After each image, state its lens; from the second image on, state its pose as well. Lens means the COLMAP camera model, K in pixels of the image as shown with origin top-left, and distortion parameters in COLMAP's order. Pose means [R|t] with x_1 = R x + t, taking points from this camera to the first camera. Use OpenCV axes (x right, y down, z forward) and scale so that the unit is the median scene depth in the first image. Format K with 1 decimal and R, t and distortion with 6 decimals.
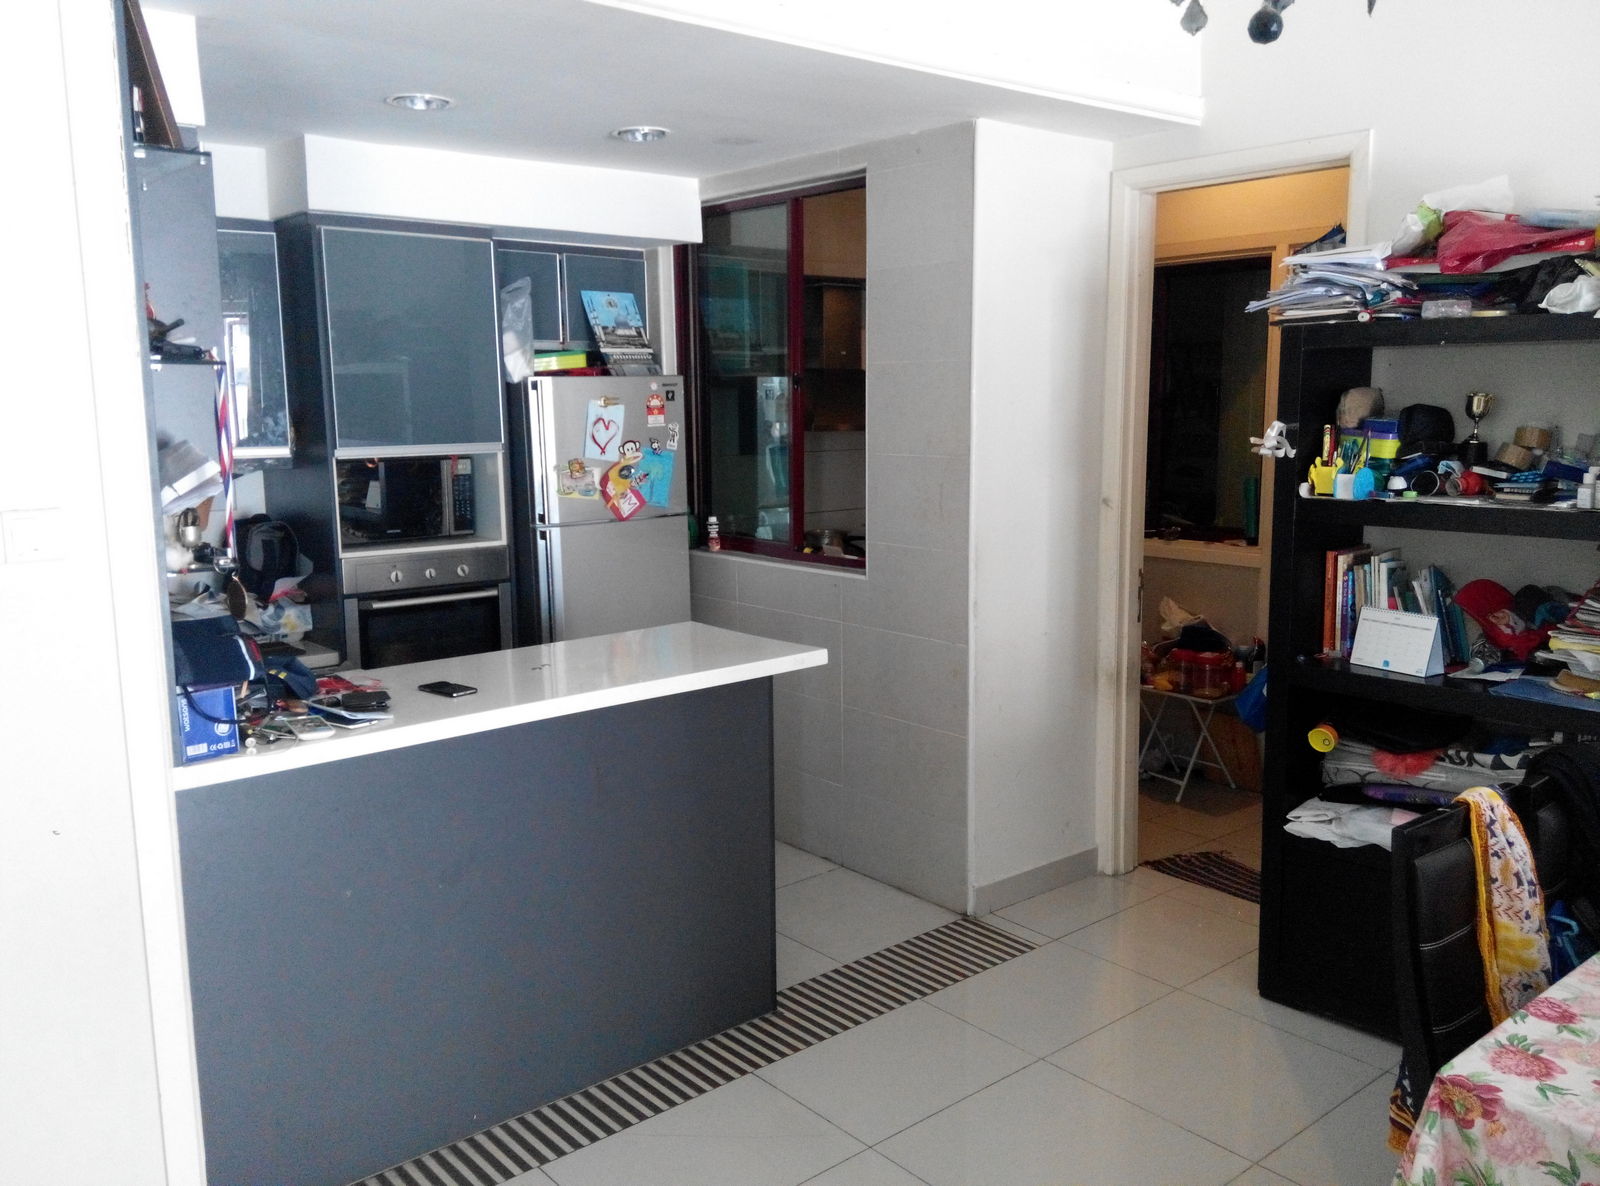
lens RADIAL K [[1276.3, 0, 800.0], [0, 1276.3, 593.0], [0, 0, 1]] dist [0.086377, -0.132431]
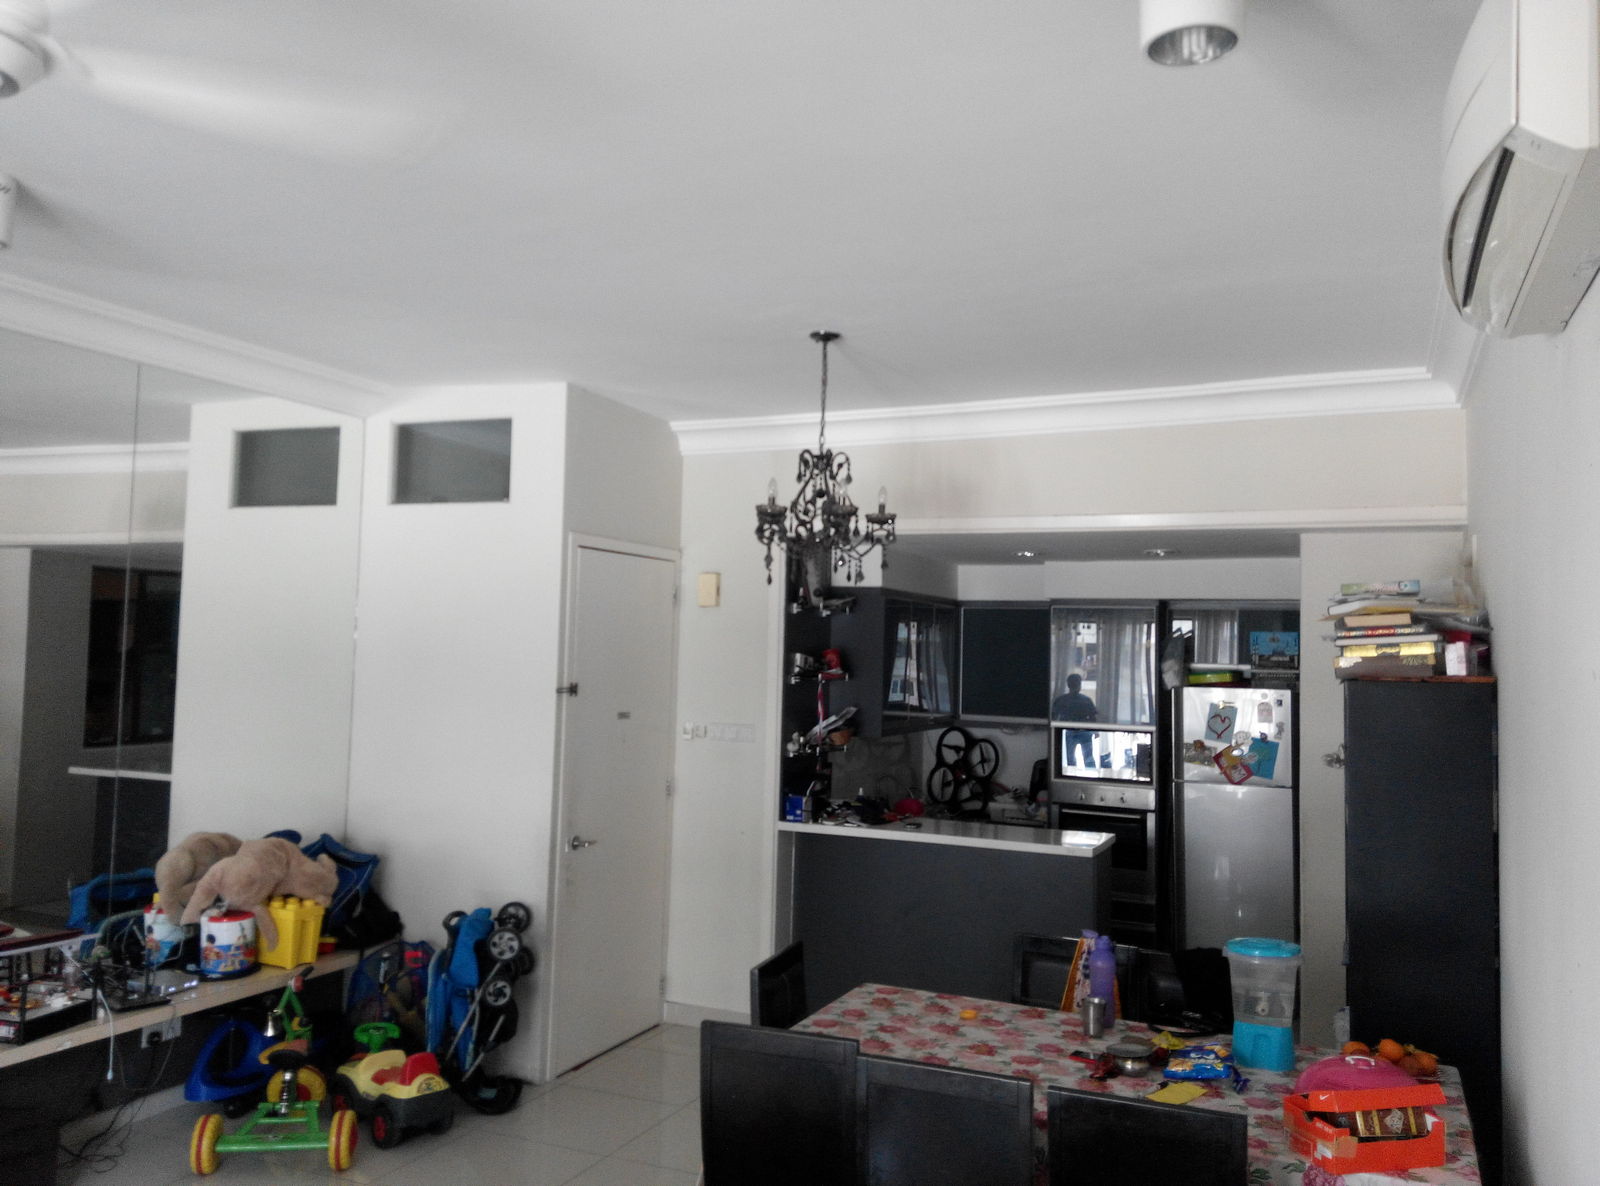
lens RADIAL K [[1276.3, 0, 800.0], [0, 1276.3, 593.0], [0, 0, 1]] dist [0.086377, -0.132431]
pose [[0.440481, -0.022776, -0.897473, 1.122334], [-0.166314, 0.980304, -0.106505, -0.035436], [0.882222, 0.196175, 0.428018, -0.148617]]
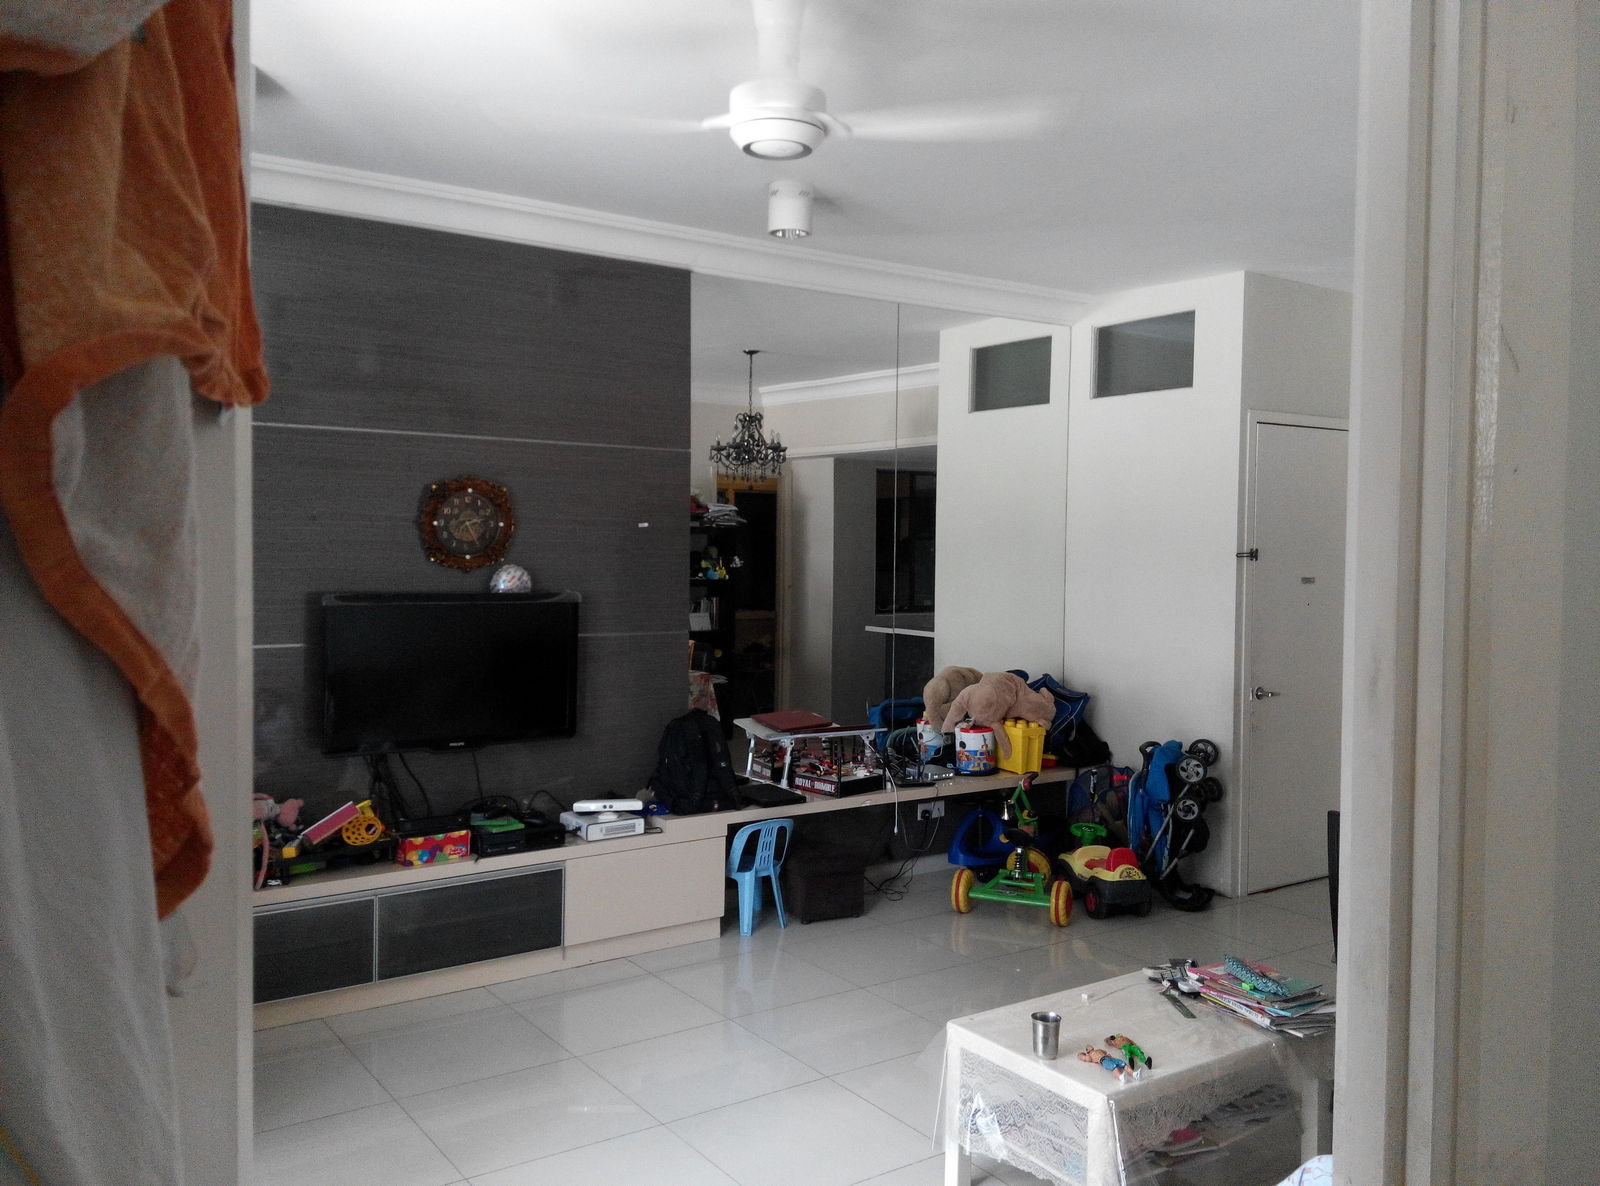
lens RADIAL K [[1276.3, 0, 800.0], [0, 1276.3, 593.0], [0, 0, 1]] dist [0.086377, -0.132431]
pose [[-0.107928, 0.050919, -0.992854, 1.510032], [-0.155115, 0.985594, 0.067408, 0.001716], [0.981983, 0.161281, -0.098475, -0.107631]]
